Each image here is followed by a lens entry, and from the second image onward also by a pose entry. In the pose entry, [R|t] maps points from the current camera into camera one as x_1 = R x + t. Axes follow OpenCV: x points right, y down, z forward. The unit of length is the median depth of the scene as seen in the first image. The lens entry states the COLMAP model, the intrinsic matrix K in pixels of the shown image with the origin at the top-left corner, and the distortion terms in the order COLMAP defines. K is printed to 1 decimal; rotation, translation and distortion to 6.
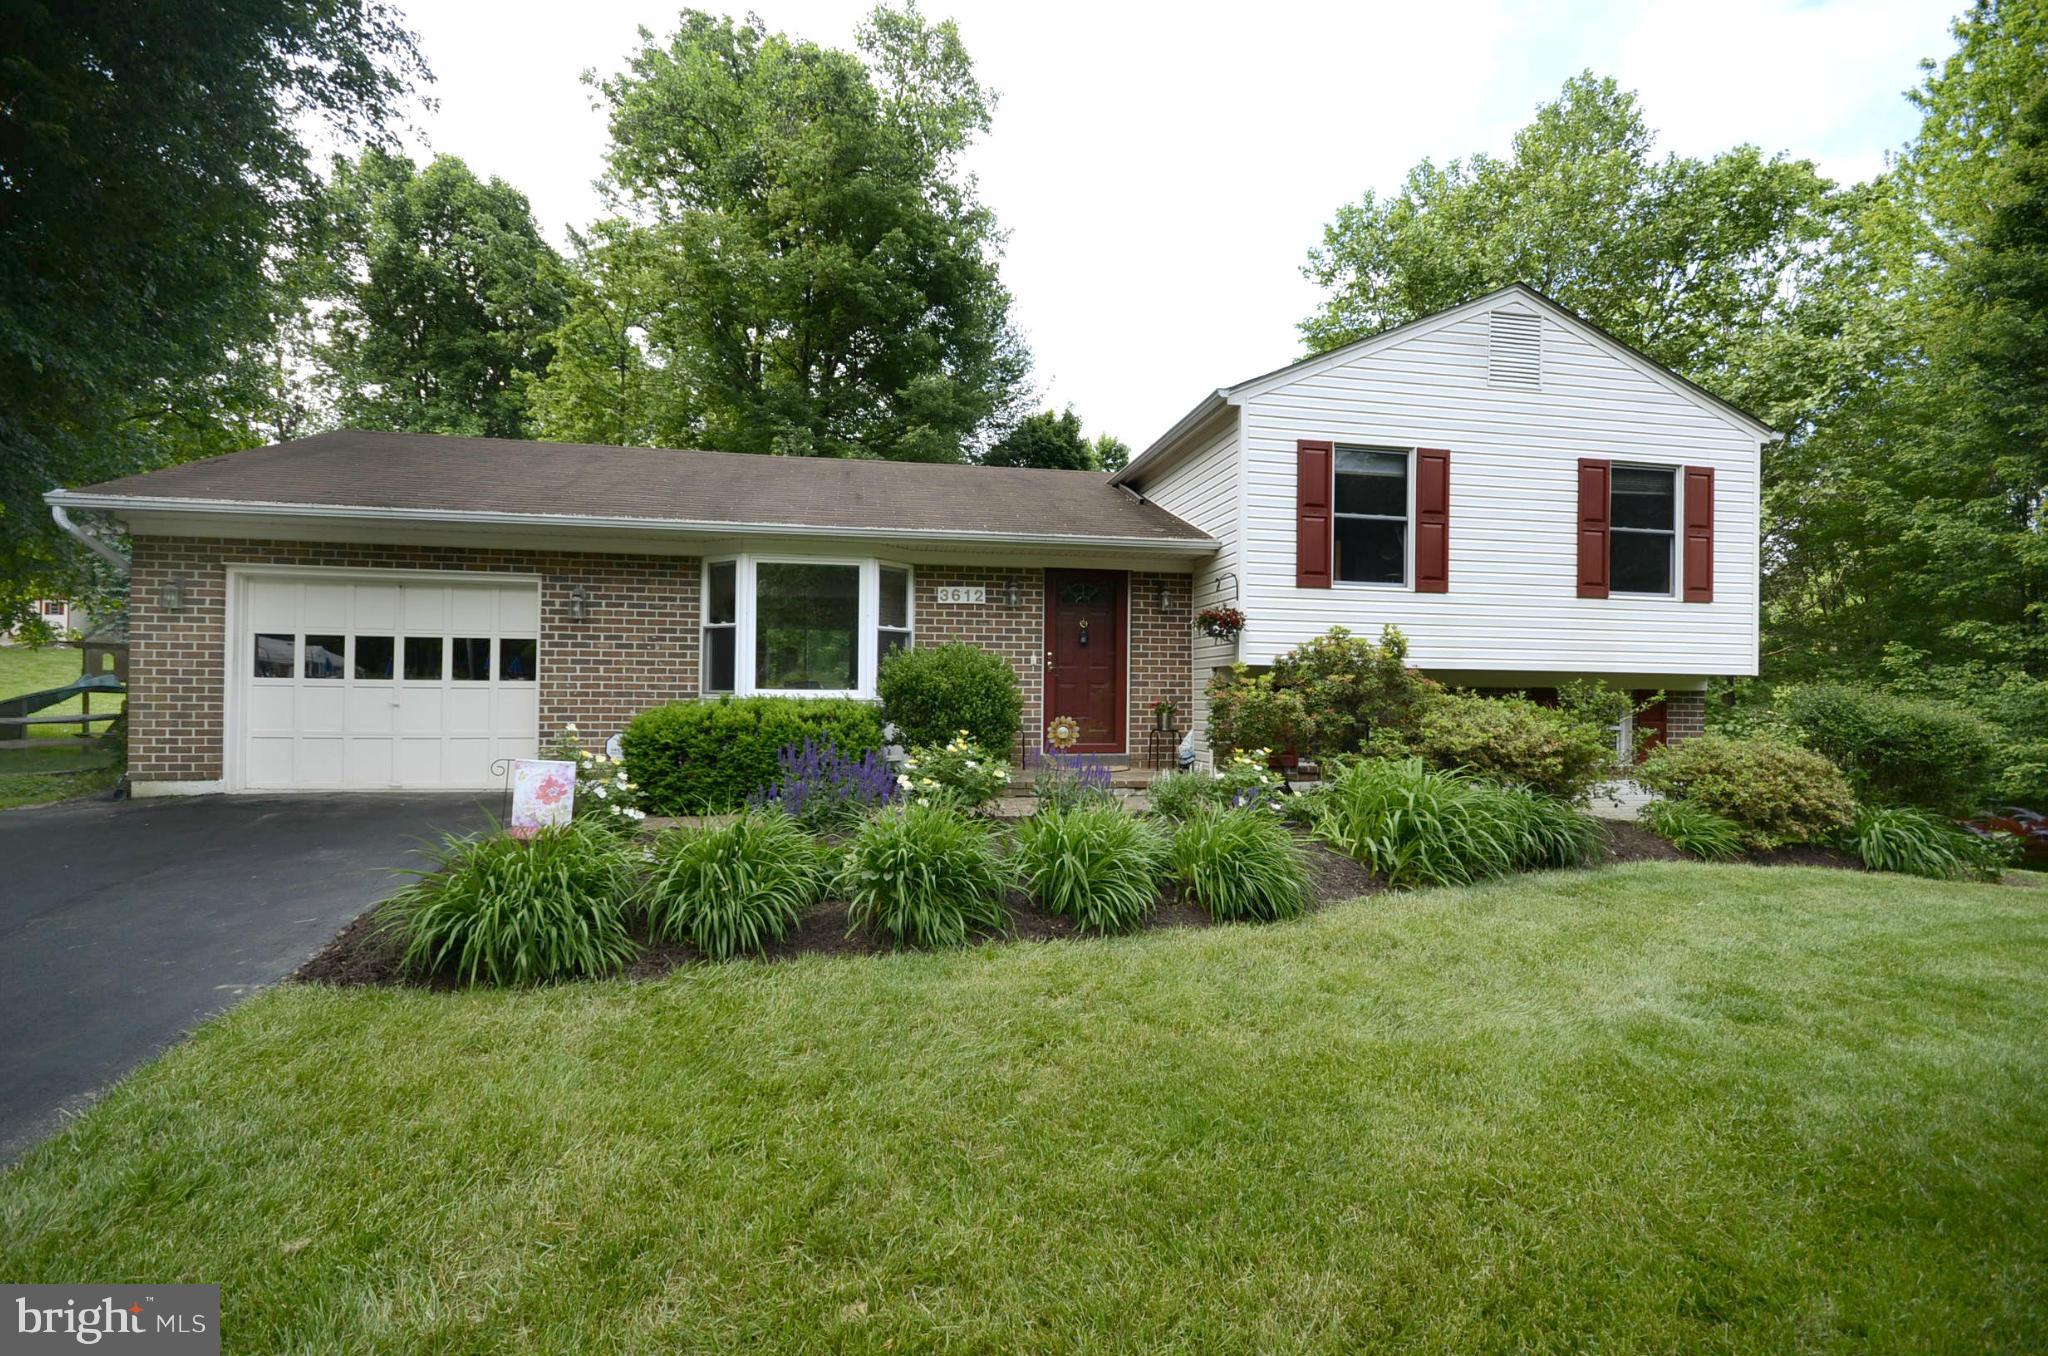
lens RADIAL K [[889.5, 0, 1024.4], [0, 889.5, 681.9], [0, 0, 1]] dist [-0.002960, -0.001533]
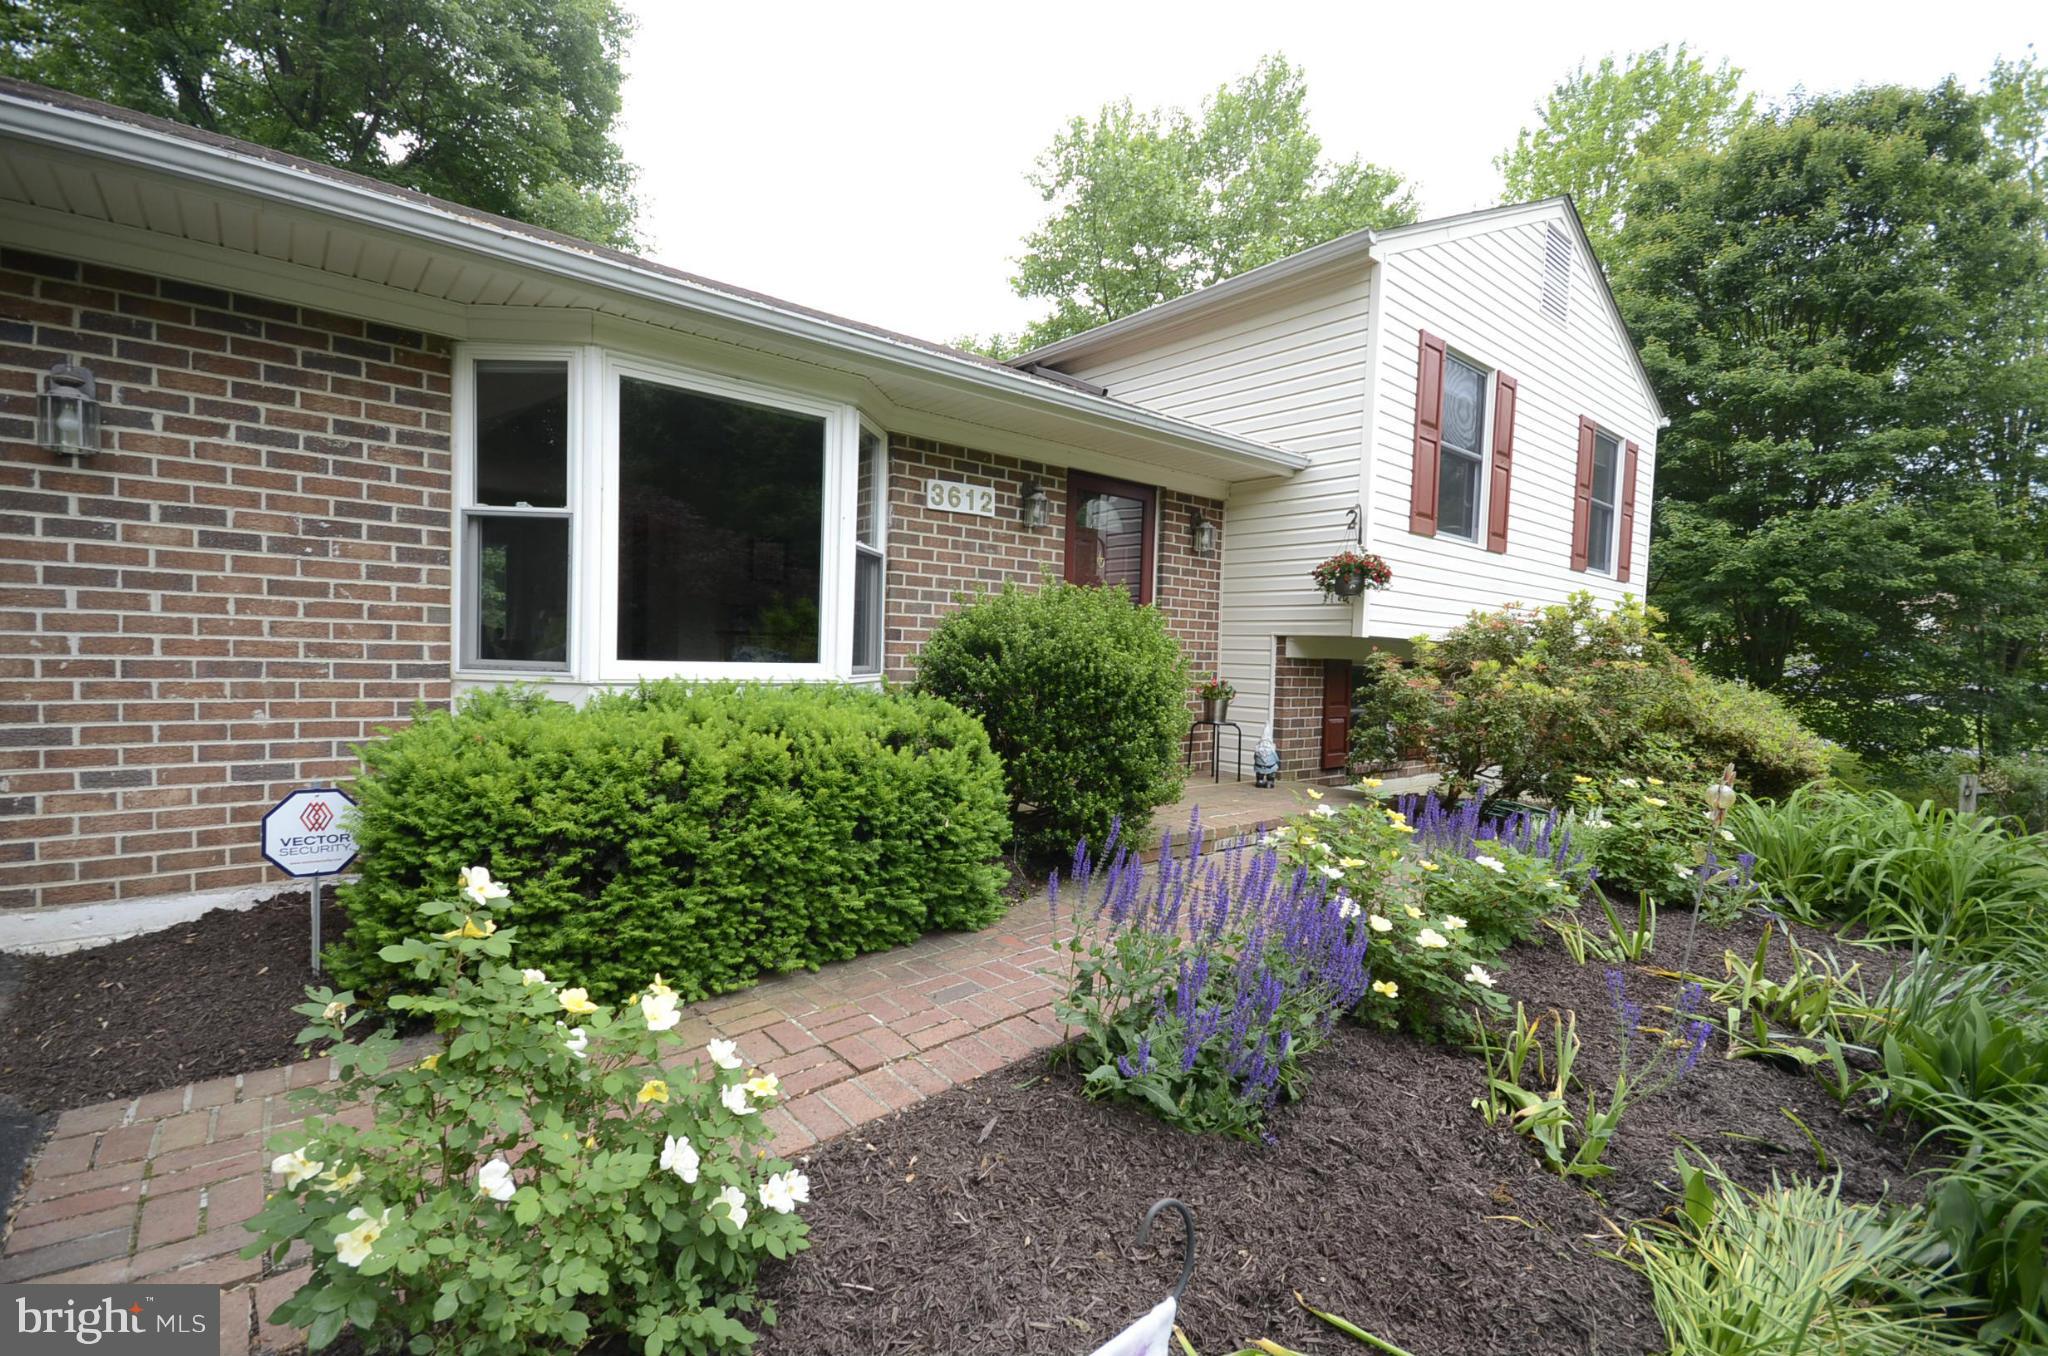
lens RADIAL K [[889.5, 0, 1024.5], [0, 889.5, 685.0], [0, 0, 1]] dist [-0.002960, -0.001533]
pose [[0.870488, -0.000471, 0.492189, -0.337338], [-0.032624, 0.997745, 0.058654, -0.012298], [-0.491107, -0.067115, 0.868510, 0.496966]]
